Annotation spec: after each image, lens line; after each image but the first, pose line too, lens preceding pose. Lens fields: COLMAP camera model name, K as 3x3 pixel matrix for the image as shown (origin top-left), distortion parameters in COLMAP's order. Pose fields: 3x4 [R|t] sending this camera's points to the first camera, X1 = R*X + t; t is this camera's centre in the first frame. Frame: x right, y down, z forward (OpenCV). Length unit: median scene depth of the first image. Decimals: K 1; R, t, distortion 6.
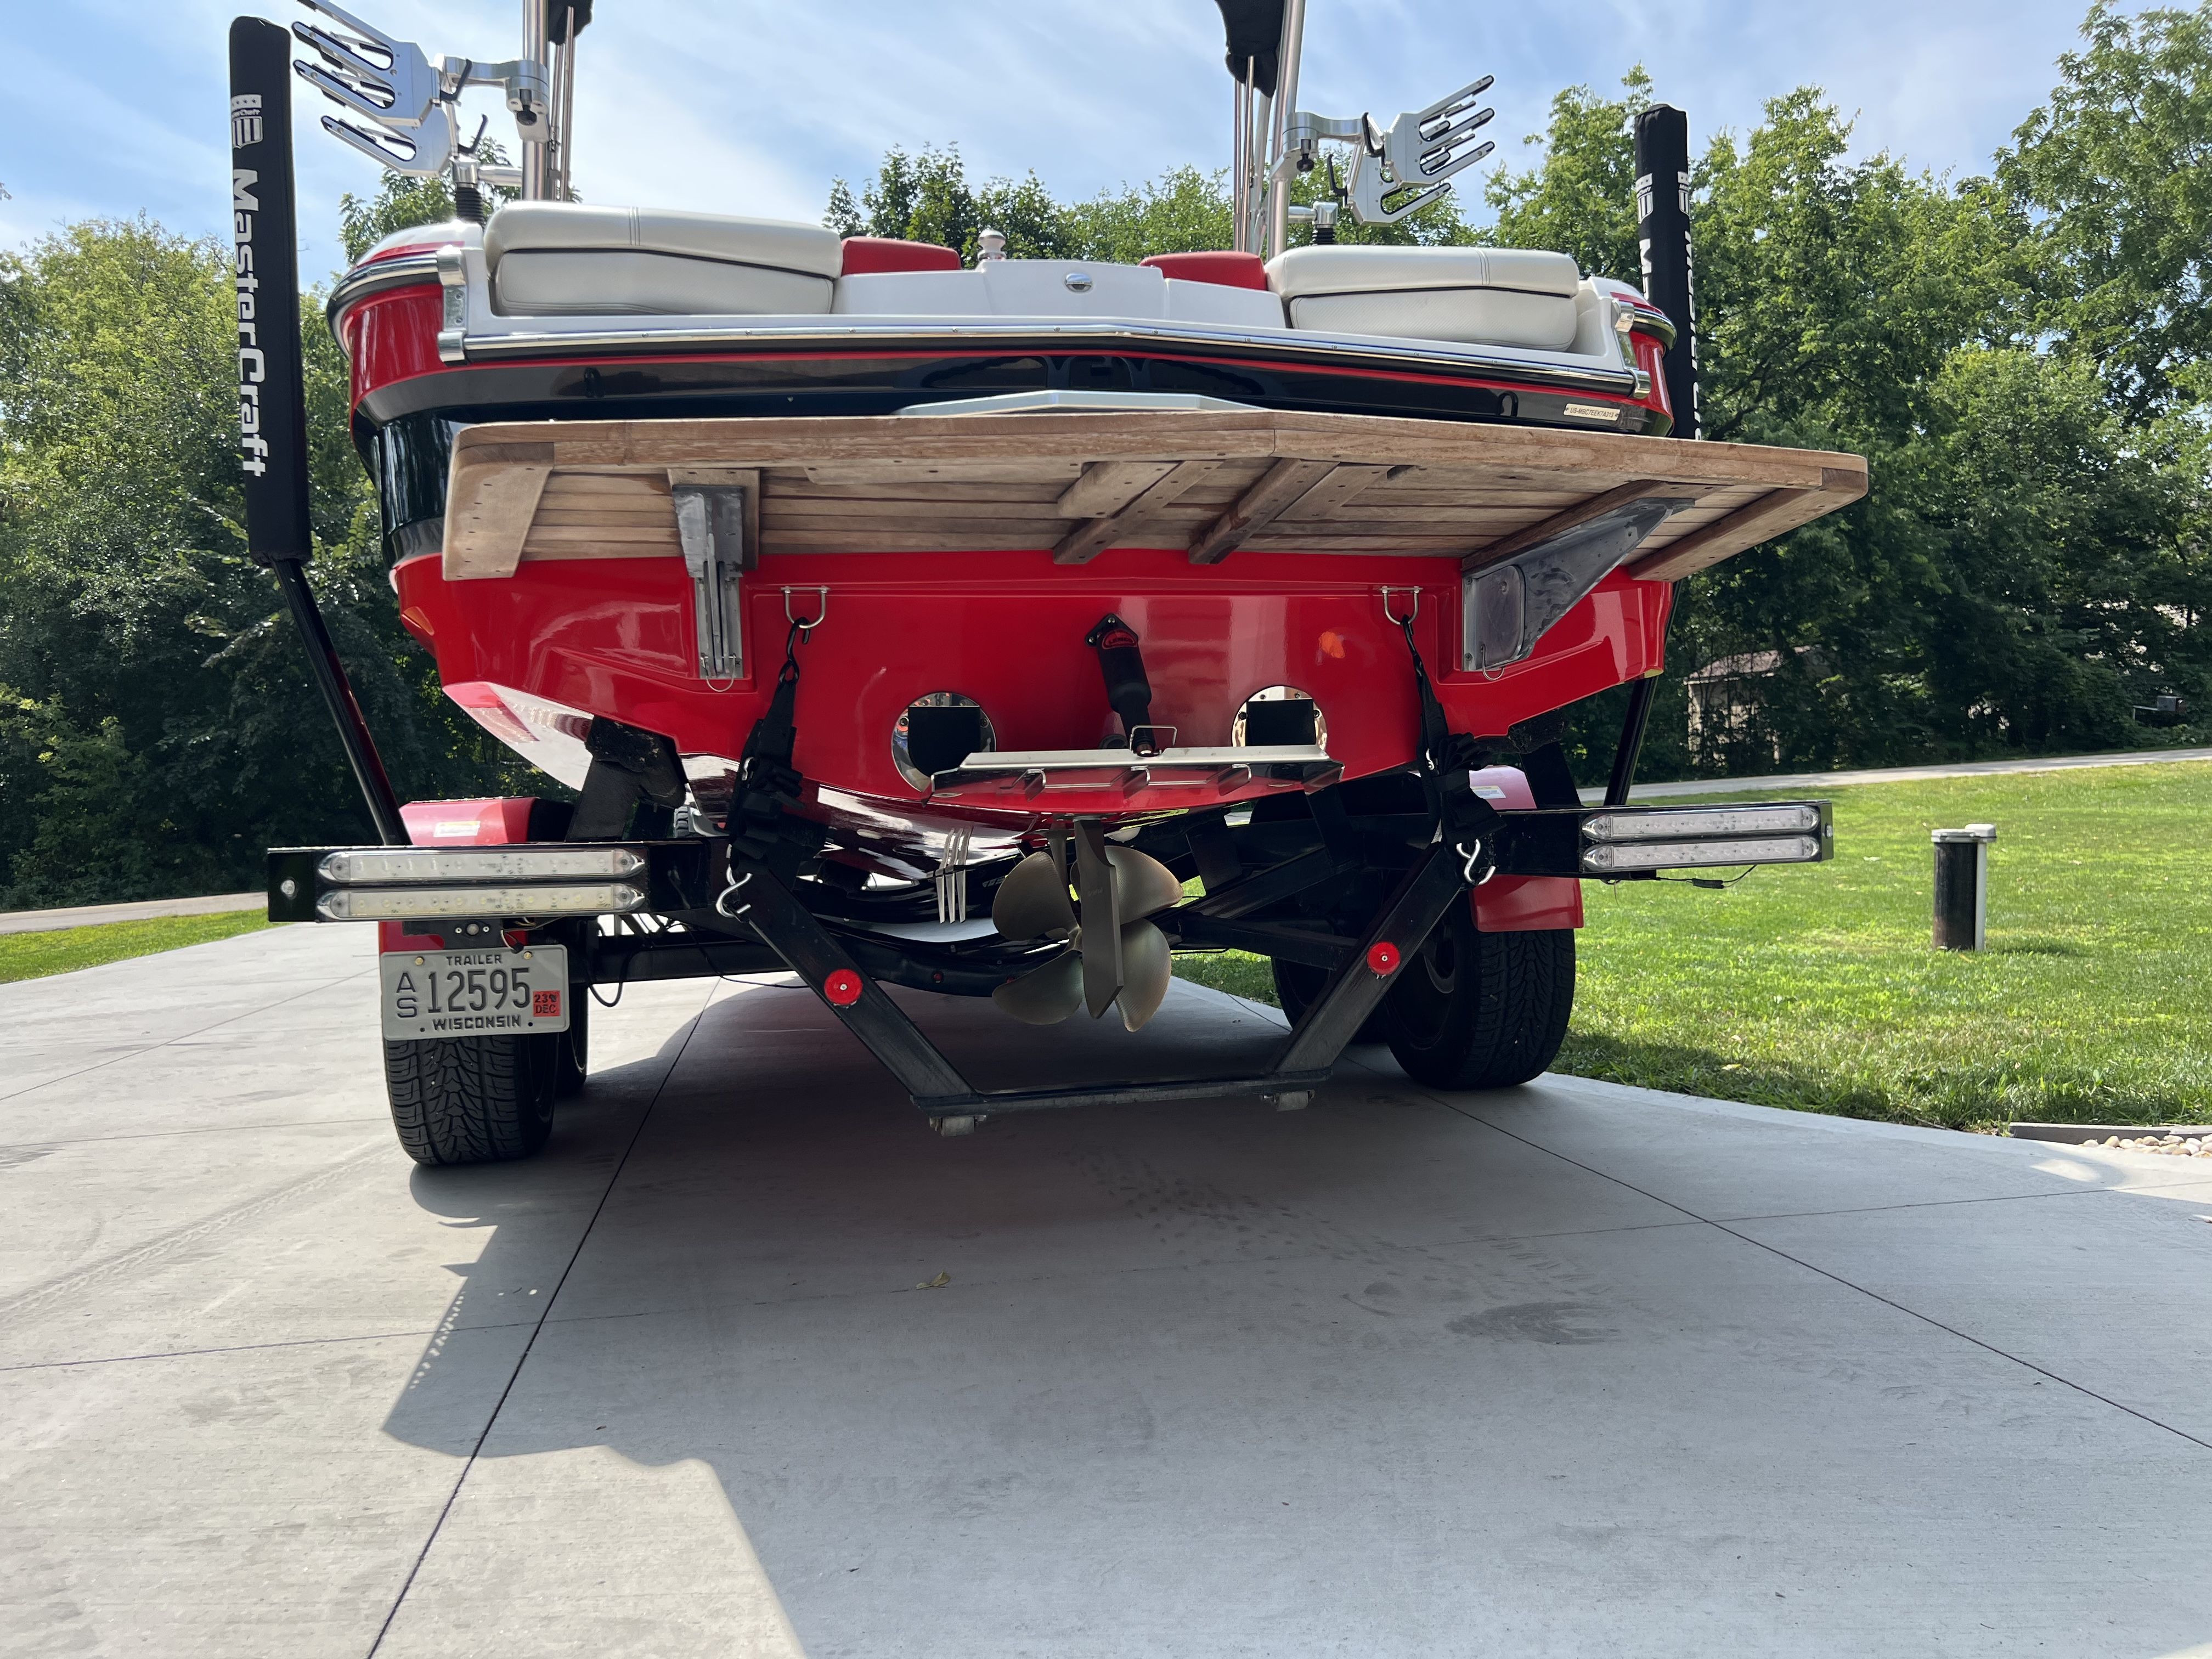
lens RADIAL K [[1676.8, 0, 1106.6], [0, 1676.8, 841.9], [0, 0, 1]] dist [0.050172, -0.042259]
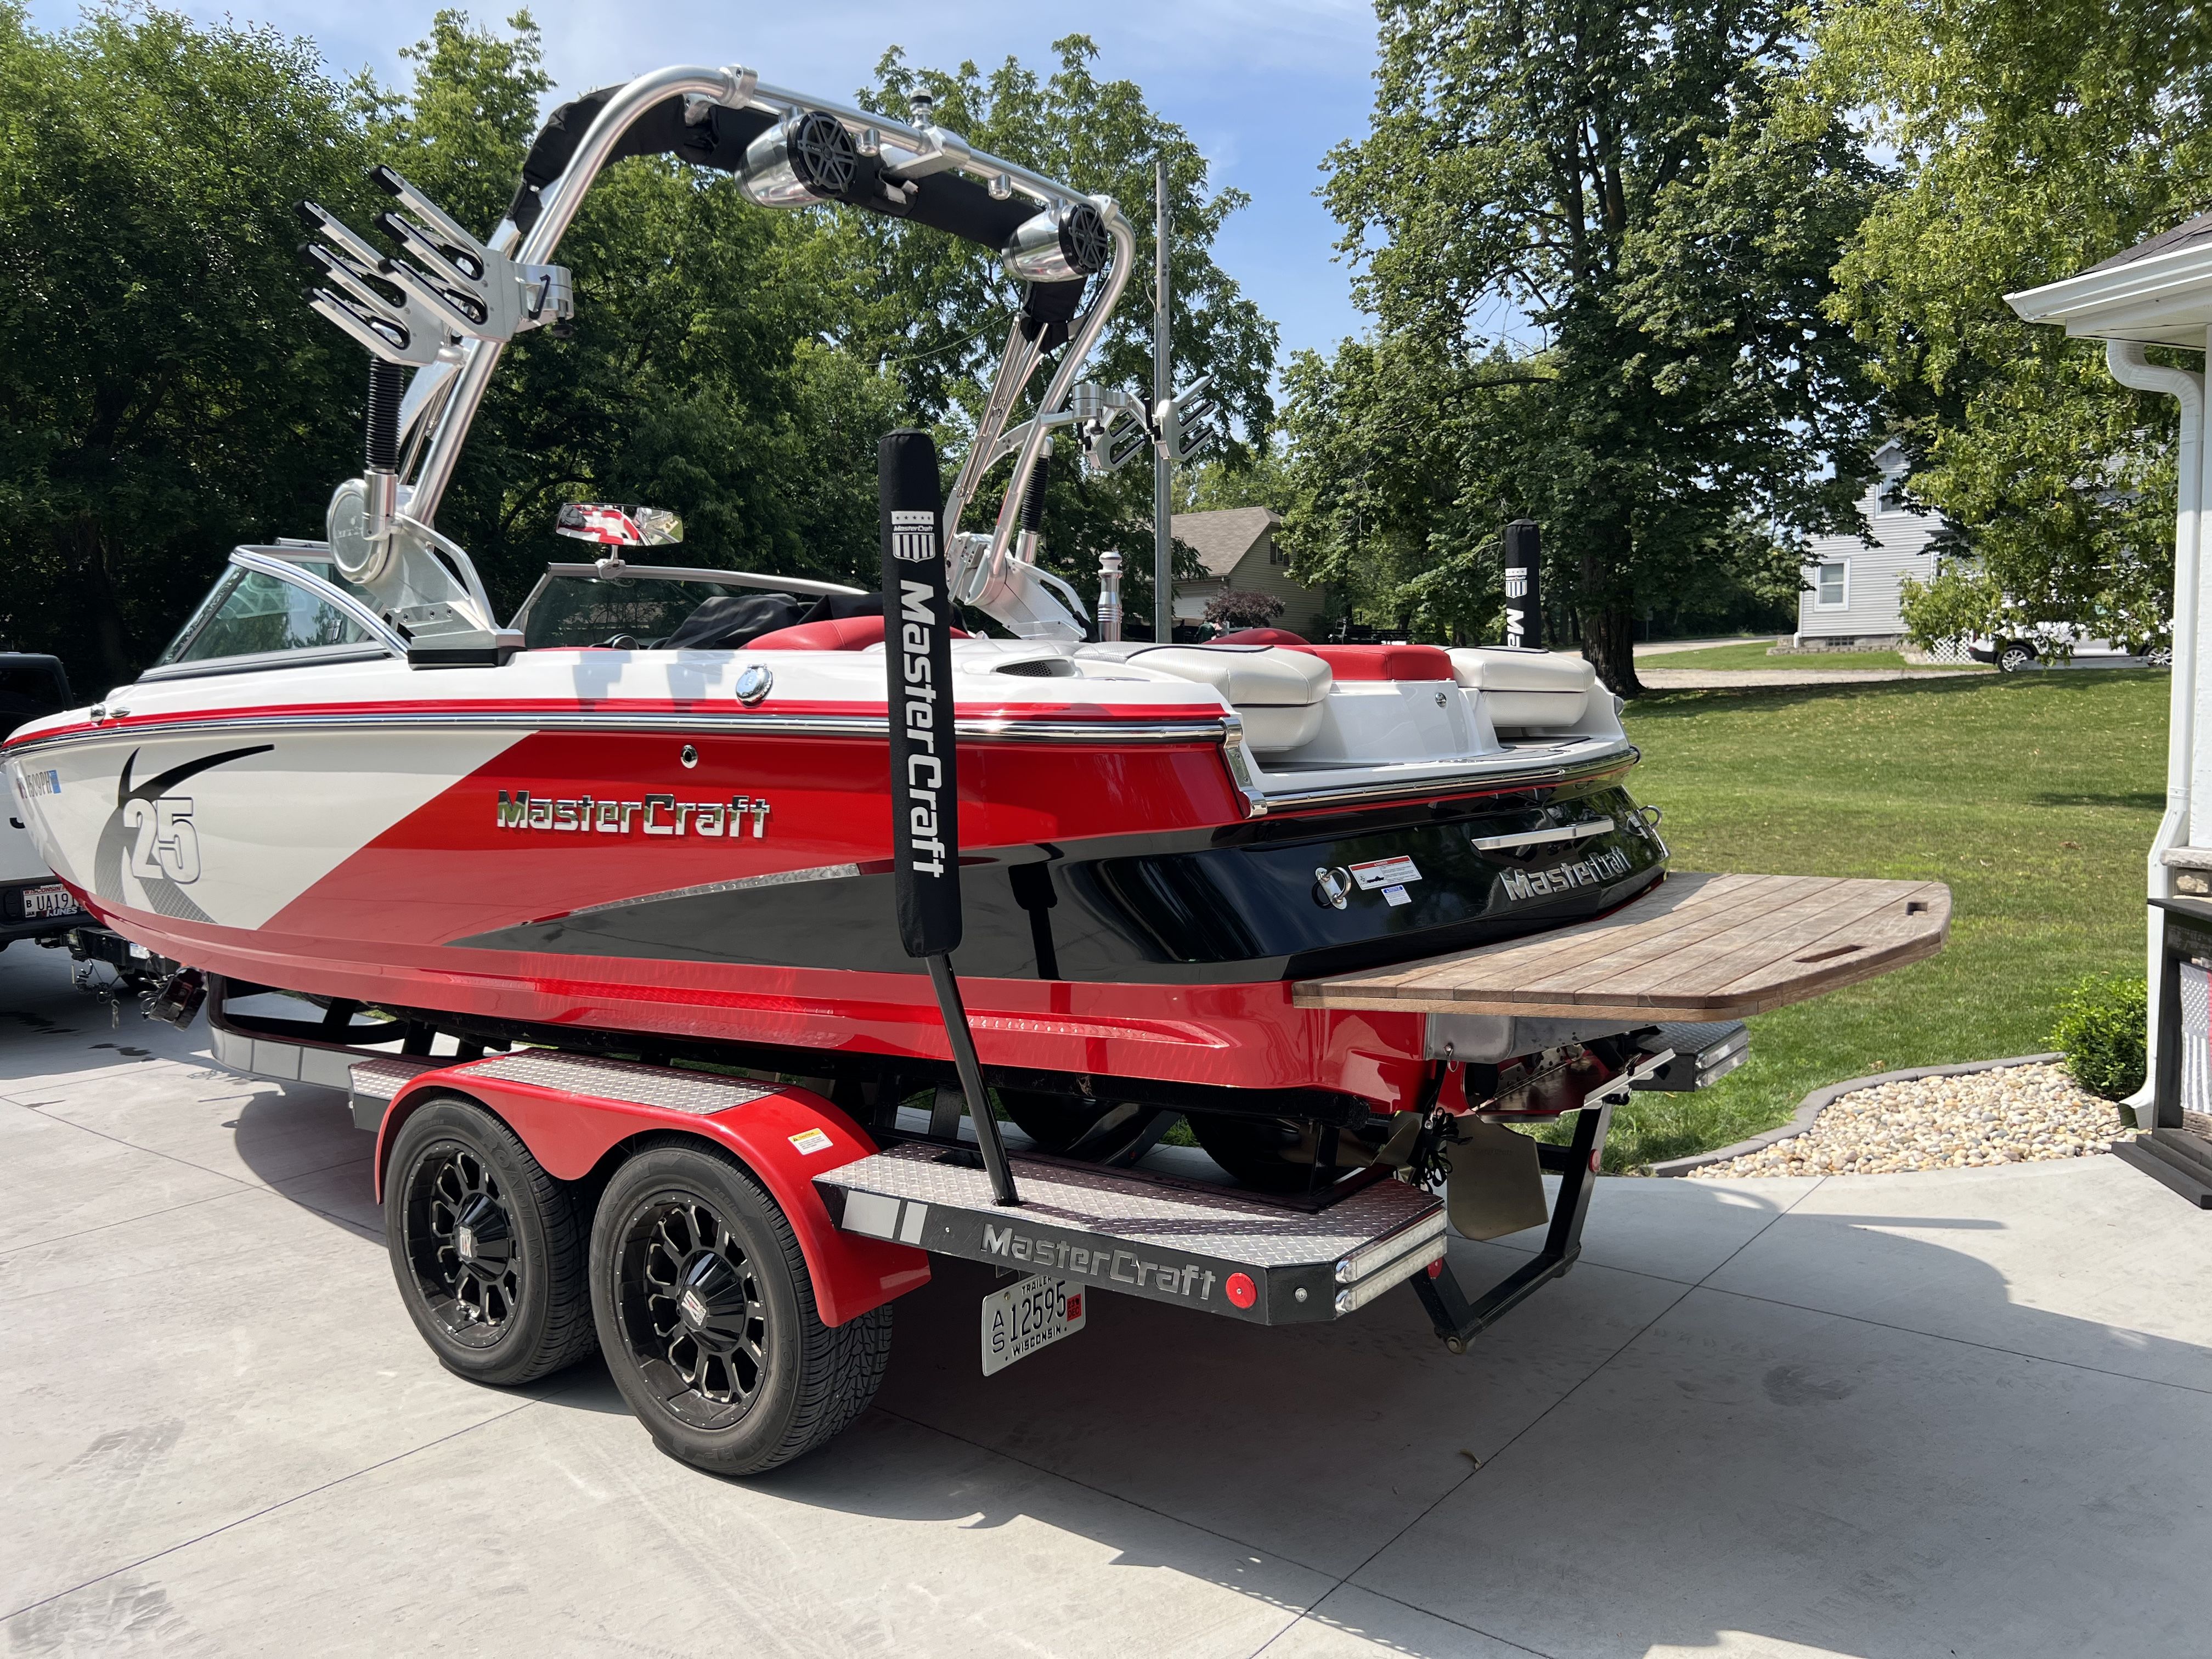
lens RADIAL K [[1676.8, 0, 1119.6], [0, 1676.8, 840.8], [0, 0, 1]] dist [0.050172, -0.042259]
pose [[0.764286, -0.045333, 0.643282, -1.069365], [0.015774, 0.998542, 0.051628, -0.287275], [-0.644684, -0.029312, 0.763887, 0.133828]]
